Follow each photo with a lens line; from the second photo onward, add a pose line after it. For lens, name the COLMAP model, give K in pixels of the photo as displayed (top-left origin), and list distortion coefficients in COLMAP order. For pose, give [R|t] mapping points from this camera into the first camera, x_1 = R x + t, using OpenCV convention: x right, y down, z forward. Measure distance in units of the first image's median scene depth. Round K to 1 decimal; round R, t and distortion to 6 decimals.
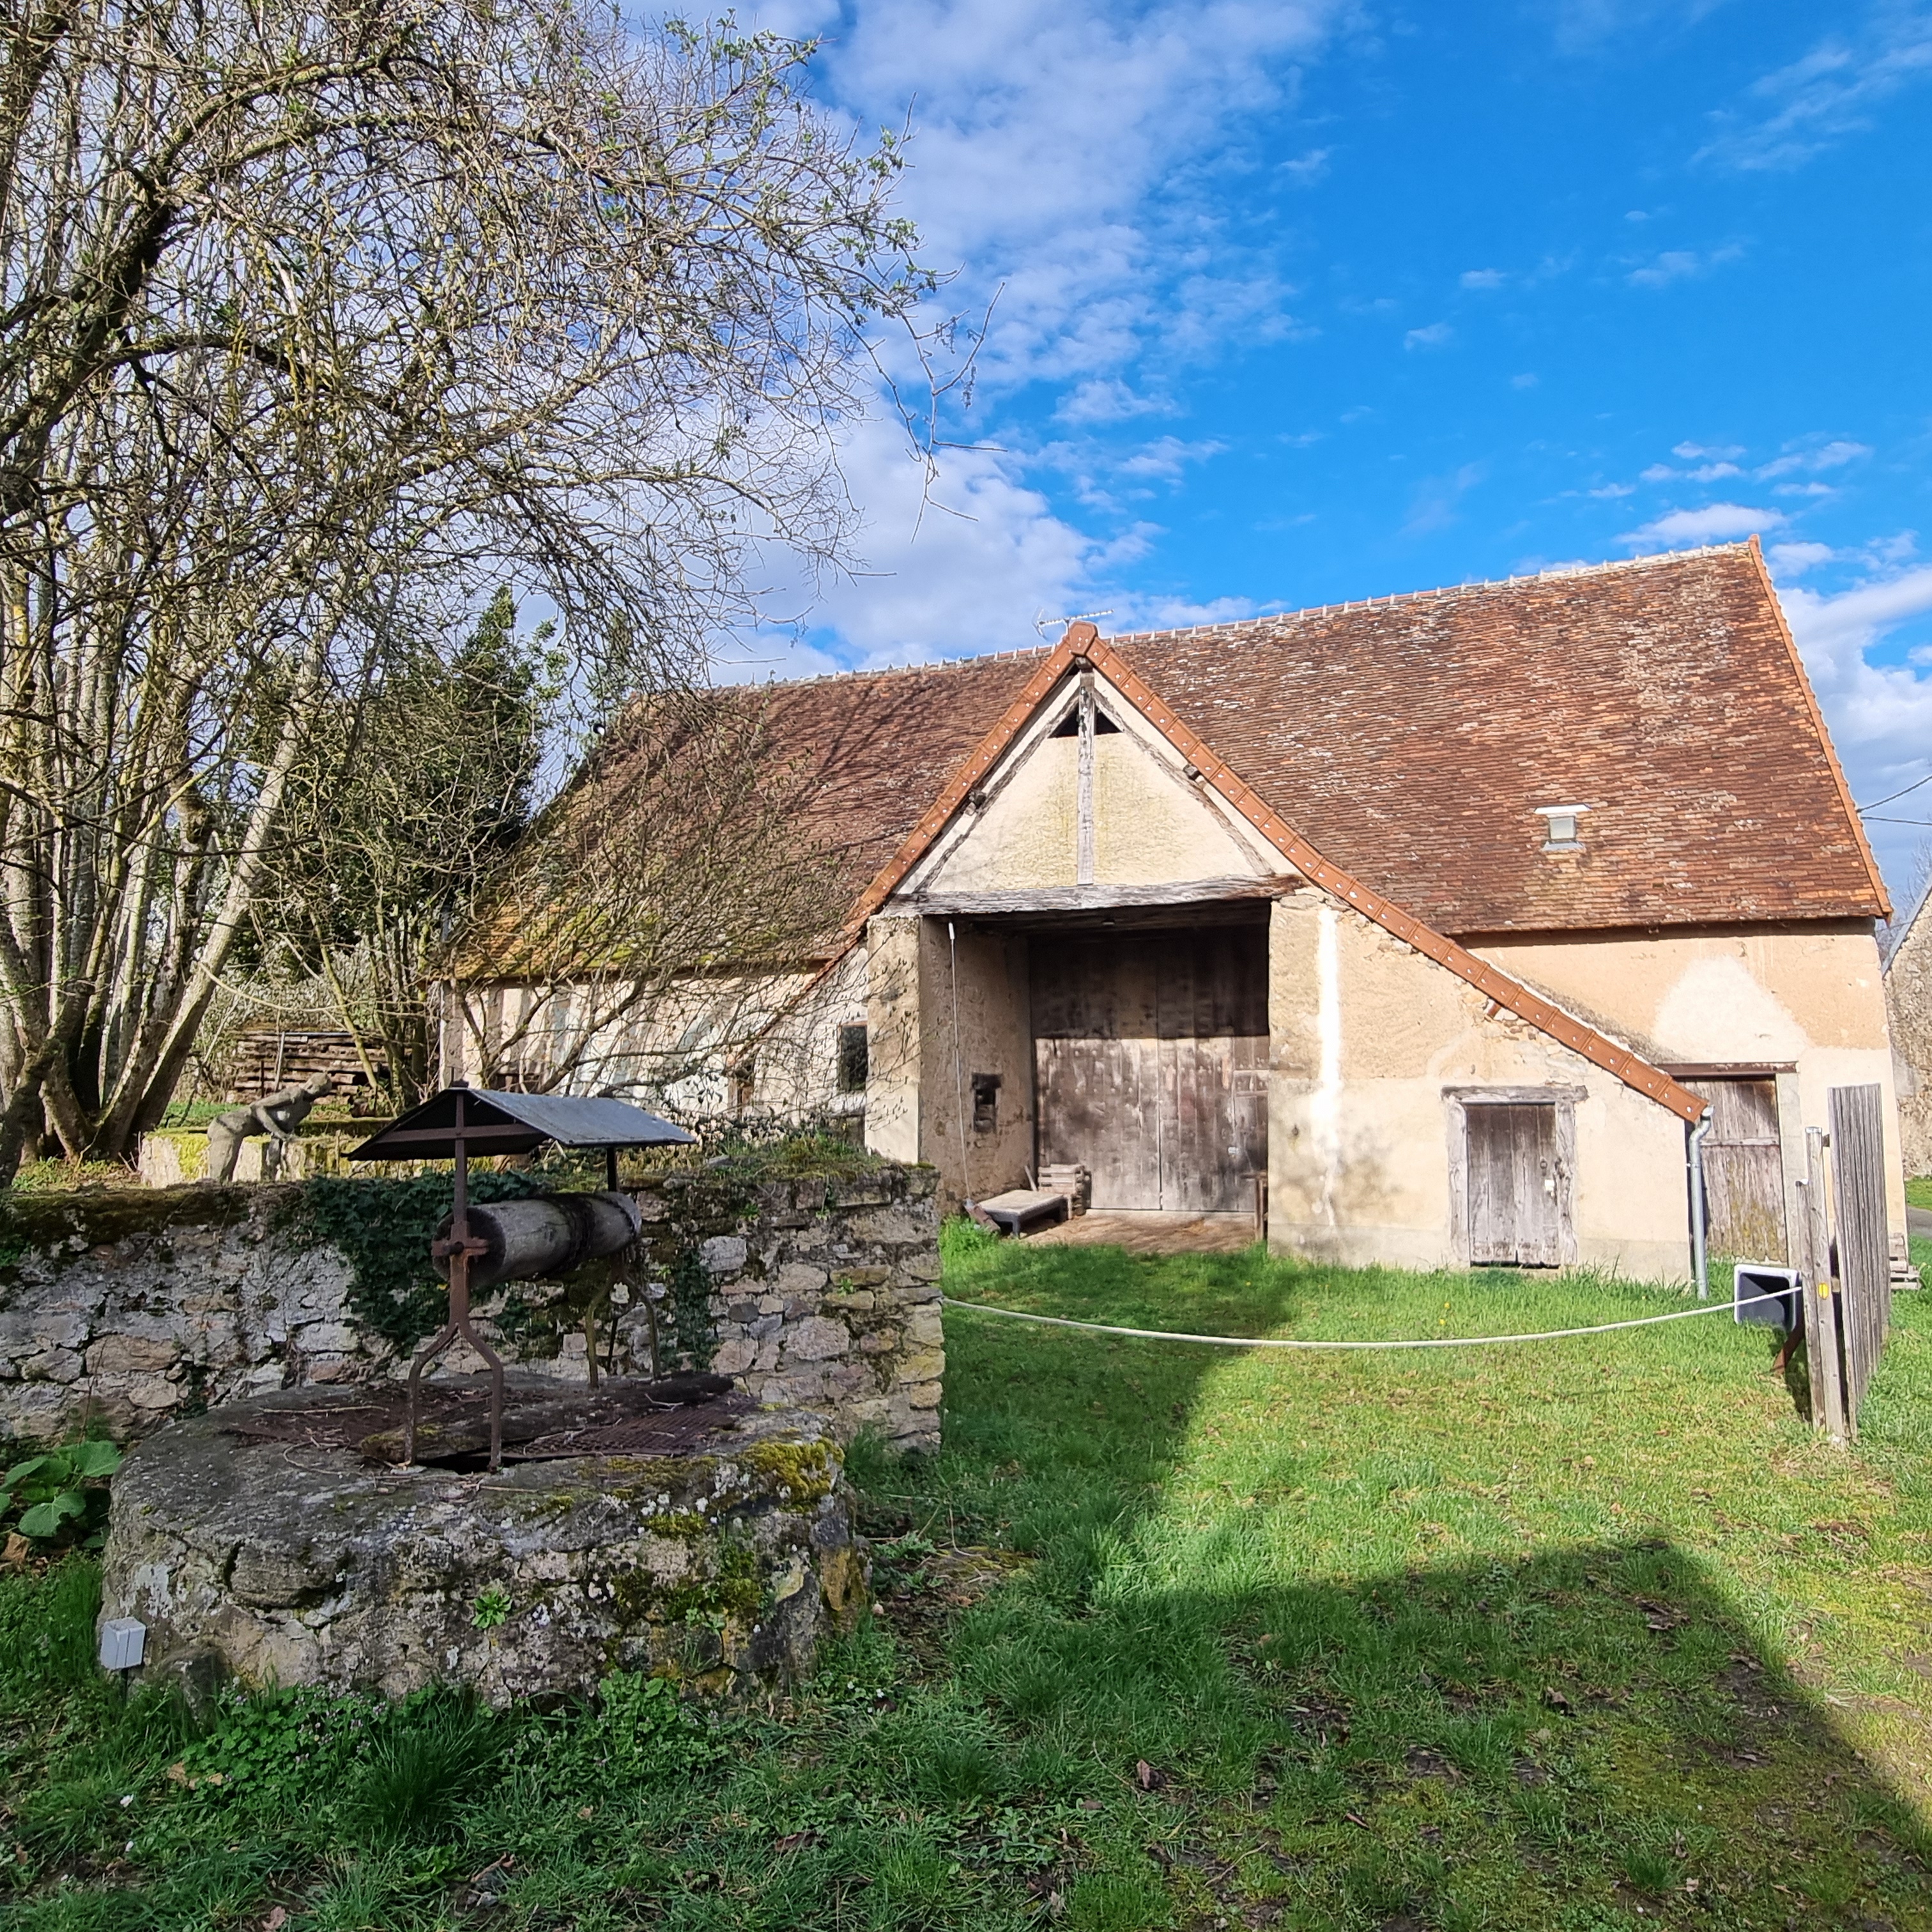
lens RADIAL K [[1068.9, 0, 965.5], [0, 1068.9, 962.0], [0, 0, 1]] dist [0.005681, 0.000491]
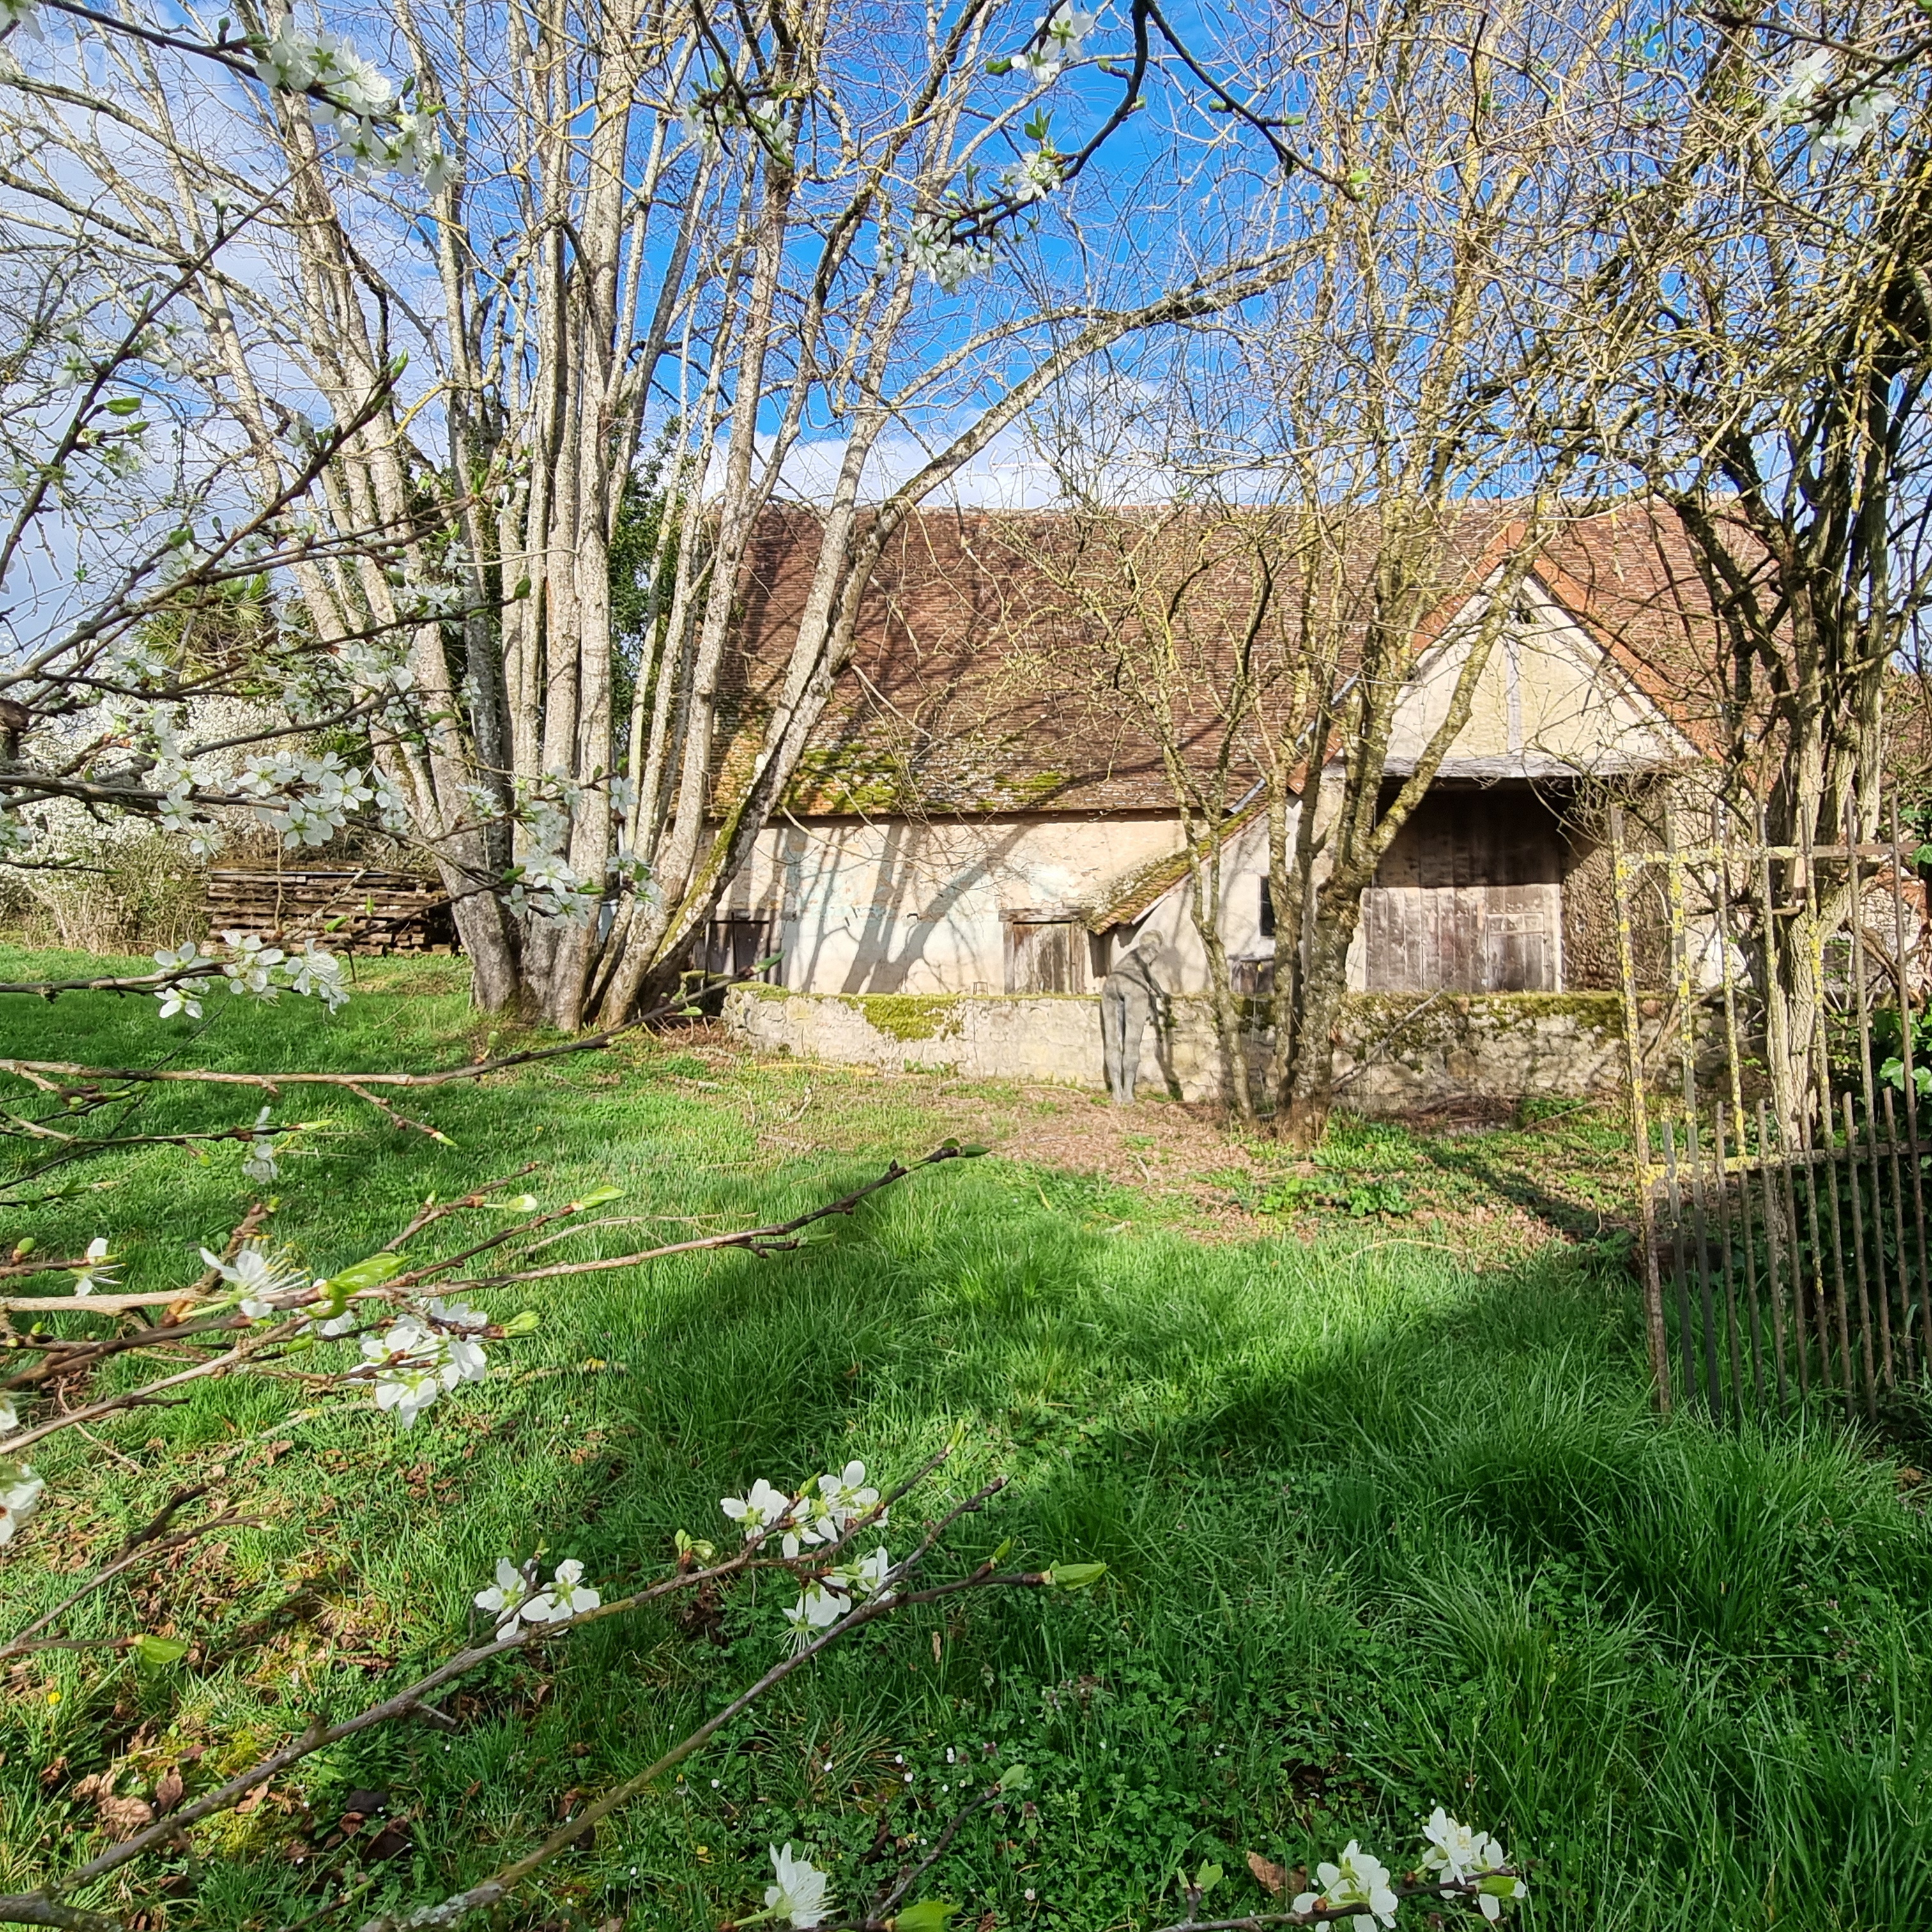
lens RADIAL K [[1068.9, 0, 964.9], [0, 1068.9, 967.8], [0, 0, 1]] dist [0.005681, 0.000491]
pose [[0.948283, -0.024131, 0.316506, -0.645663], [-0.027771, 0.986975, 0.158456, -0.011050], [-0.316208, -0.159051, 0.935262, 0.067321]]
